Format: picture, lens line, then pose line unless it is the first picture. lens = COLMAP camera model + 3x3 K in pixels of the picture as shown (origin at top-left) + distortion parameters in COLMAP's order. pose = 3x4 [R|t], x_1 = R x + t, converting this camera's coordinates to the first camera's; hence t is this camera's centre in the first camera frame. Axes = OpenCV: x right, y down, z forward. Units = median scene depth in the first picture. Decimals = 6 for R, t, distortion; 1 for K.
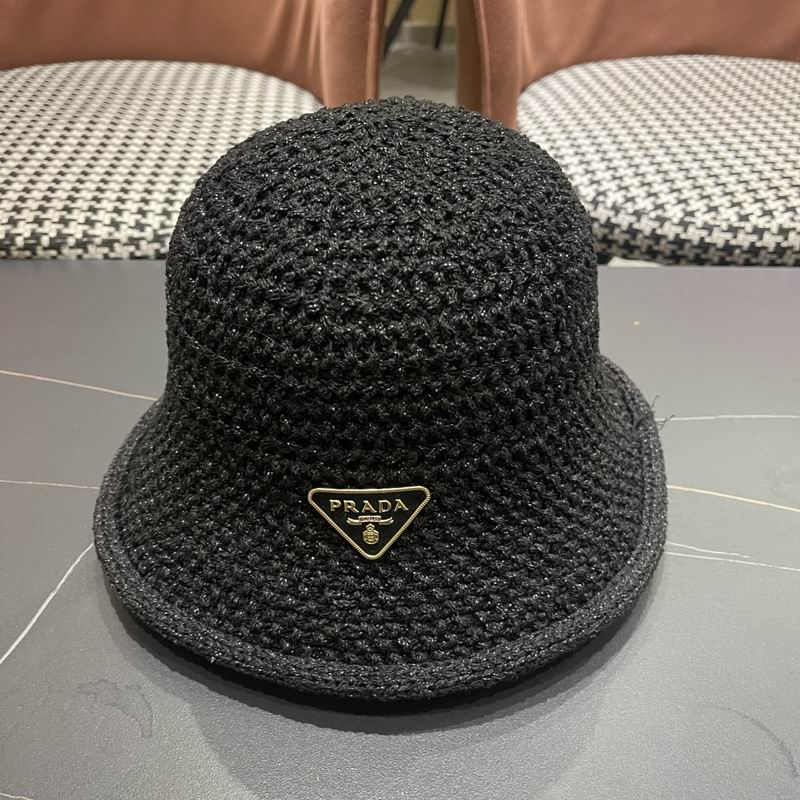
lens RADIAL K [[836.4, 0, 410.3], [0, 836.4, 399.6], [0, 0, 1]] dist [0.017717, 0.000000]
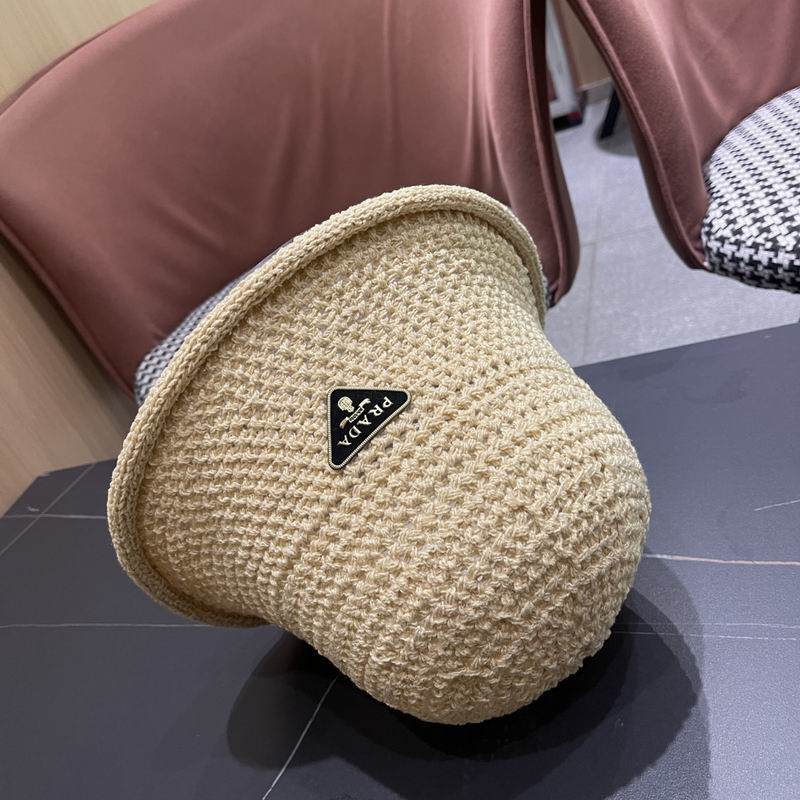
lens RADIAL K [[836.4, 0, 401.8], [0, 836.4, 406.1], [0, 0, 1]] dist [0.017717, 0.000000]
pose [[0.908736, -0.190567, -0.371326, 0.137239], [0.167702, 0.981417, -0.093259, -0.048448], [0.382197, 0.022476, 0.923807, -0.057759]]
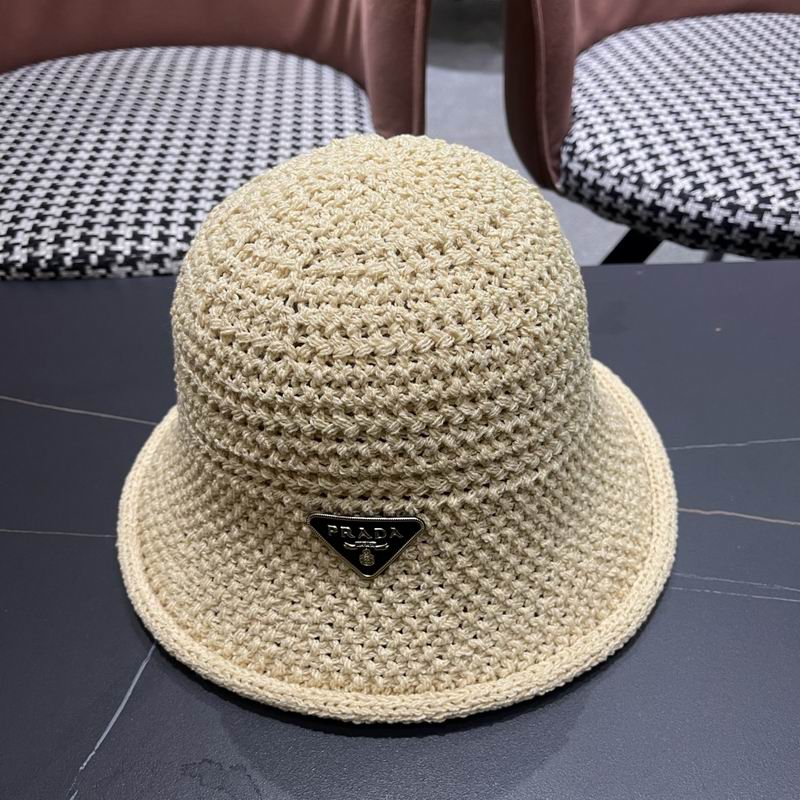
lens RADIAL K [[836.4, 0, 407.3], [0, 836.4, 405.4], [0, 0, 1]] dist [0.017717, 0.000000]
pose [[0.998980, -0.032891, -0.030942, -0.045629], [0.034830, 0.997317, 0.064381, -0.065935], [0.028742, -0.065393, 0.997446, 0.032260]]
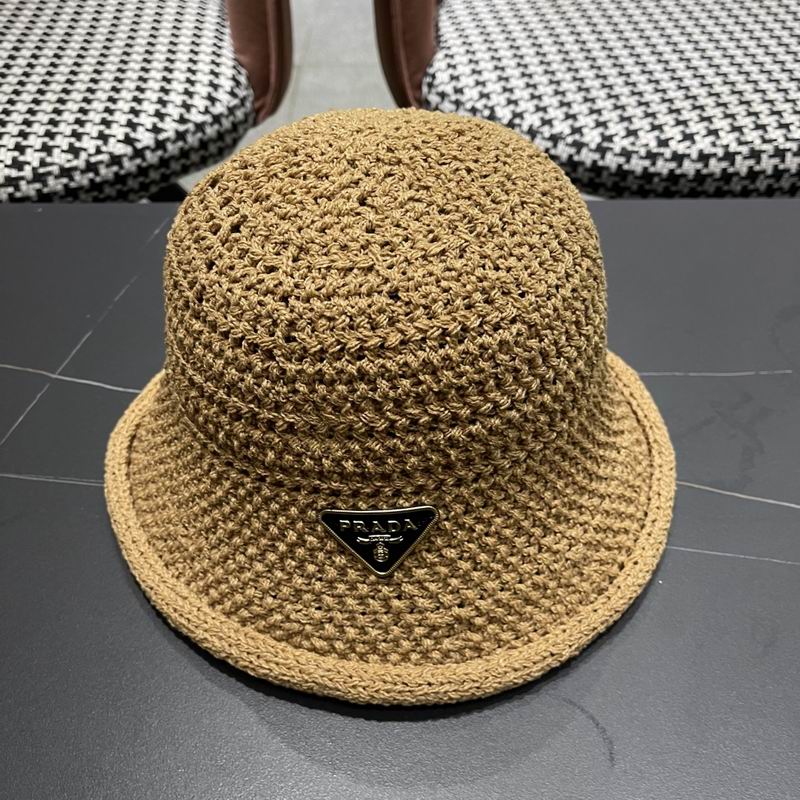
lens RADIAL K [[836.4, 0, 416.8], [0, 836.4, 411.2], [0, 0, 1]] dist [0.017717, 0.000000]
pose [[0.999712, -0.021491, 0.010655, 0.101100], [0.019647, 0.988444, 0.150311, -0.064034], [-0.013762, -0.150058, 0.988581, 0.025220]]
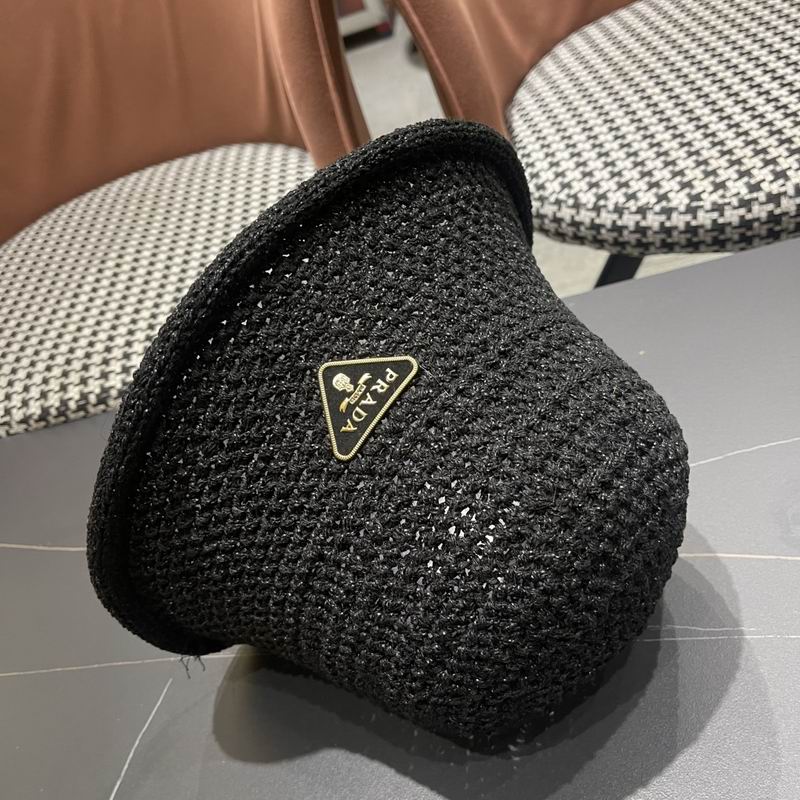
lens RADIAL K [[836.4, 0, 416.2], [0, 836.4, 408.7], [0, 0, 1]] dist [0.017717, 0.000000]
pose [[0.951067, -0.233211, -0.202694, 0.170576], [0.248896, 0.966949, 0.055321, -0.122543], [0.183093, -0.103064, 0.977678, 0.007939]]
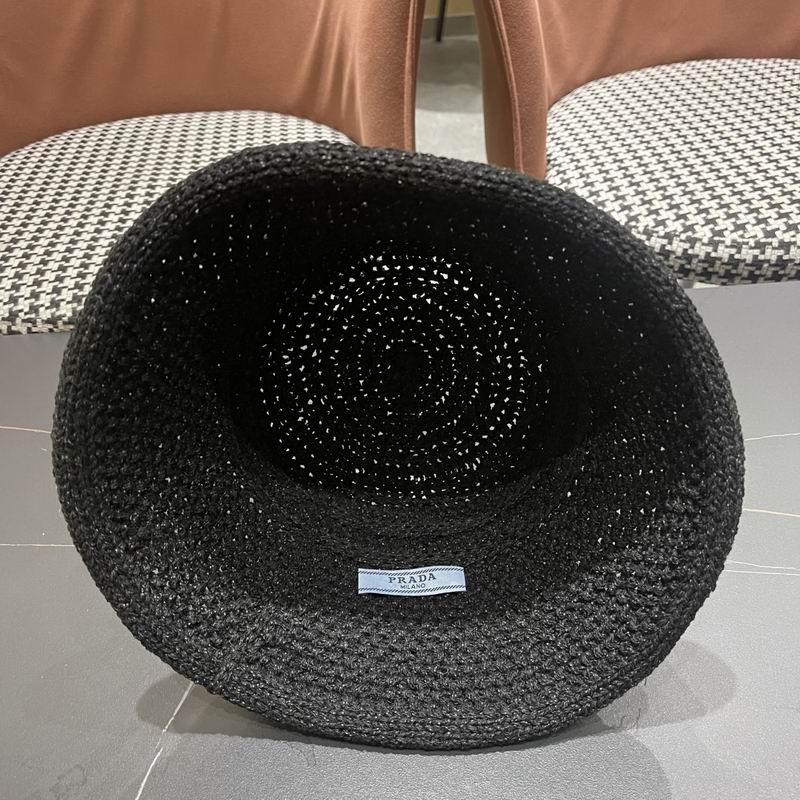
lens RADIAL K [[836.4, 0, 406.5], [0, 836.4, 407.9], [0, 0, 1]] dist [0.017717, 0.000000]
pose [[0.996659, -0.076900, -0.027527, -0.050302], [0.077820, 0.996385, 0.034083, -0.066536], [0.024806, -0.036111, 0.999040, -0.085739]]
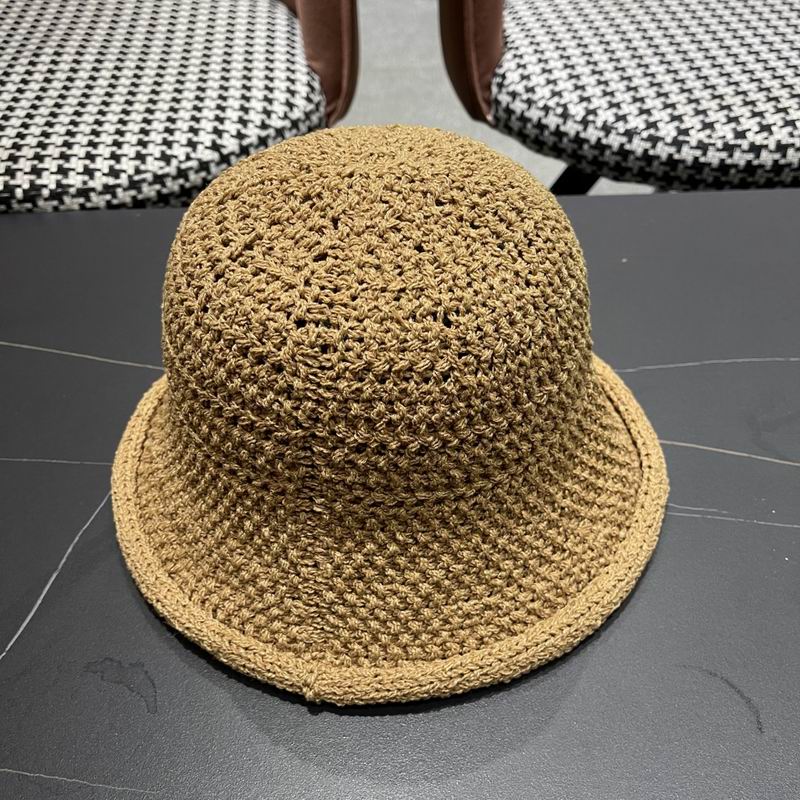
lens RADIAL K [[836.4, 0, 399.8], [0, 836.4, 412.1], [0, 0, 1]] dist [0.017717, 0.000000]
pose [[0.999065, -0.037014, -0.022334, 0.019280], [0.039883, 0.988511, 0.145793, -0.057960], [0.016681, -0.146547, 0.989063, 0.001011]]
